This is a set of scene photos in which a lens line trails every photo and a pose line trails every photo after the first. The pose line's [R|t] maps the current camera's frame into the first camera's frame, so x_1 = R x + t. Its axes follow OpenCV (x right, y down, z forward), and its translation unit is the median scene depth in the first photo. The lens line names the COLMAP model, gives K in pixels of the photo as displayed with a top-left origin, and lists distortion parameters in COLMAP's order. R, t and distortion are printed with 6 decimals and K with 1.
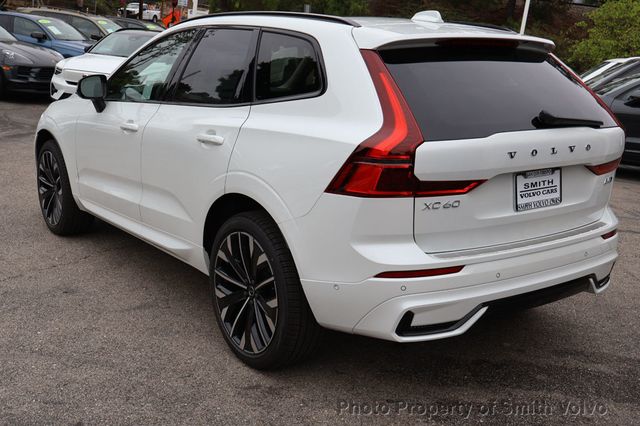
lens RADIAL K [[753.5, 0, 320.6], [0, 753.5, 211.0], [0, 0, 1]] dist [0.048016, 0.000000]
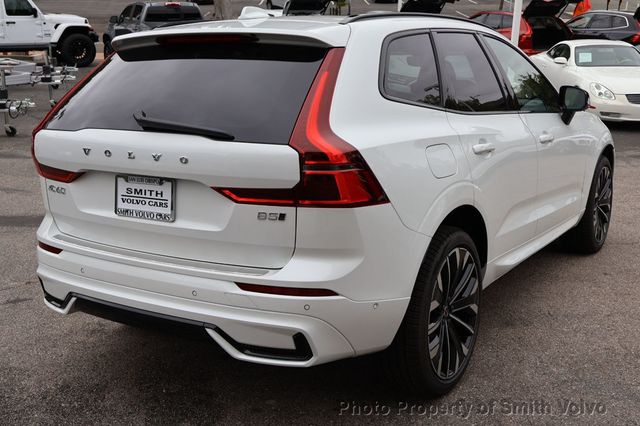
lens RADIAL K [[753.5, 0, 319.2], [0, 753.5, 214.1], [0, 0, 1]] dist [0.048016, 0.000000]
pose [[0.355303, 0.158218, -0.921264, 1.232863], [-0.186099, 0.977814, 0.096158, -0.139926], [0.916039, 0.137281, 0.376864, 0.881214]]
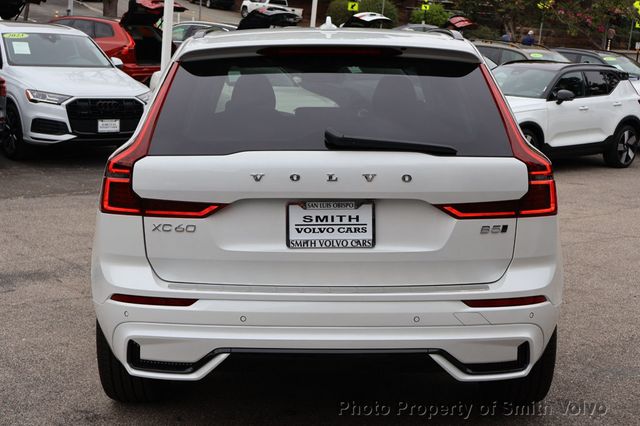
lens RADIAL K [[967.8, 0, 316.3], [0, 967.8, 215.5], [0, 0, 1]] dist [-0.028355, 0.000000]
pose [[0.804623, 0.063223, -0.590410, 0.914837], [-0.112266, 0.992580, -0.046711, 0.011434], [0.583076, 0.103868, 0.805750, 0.159465]]
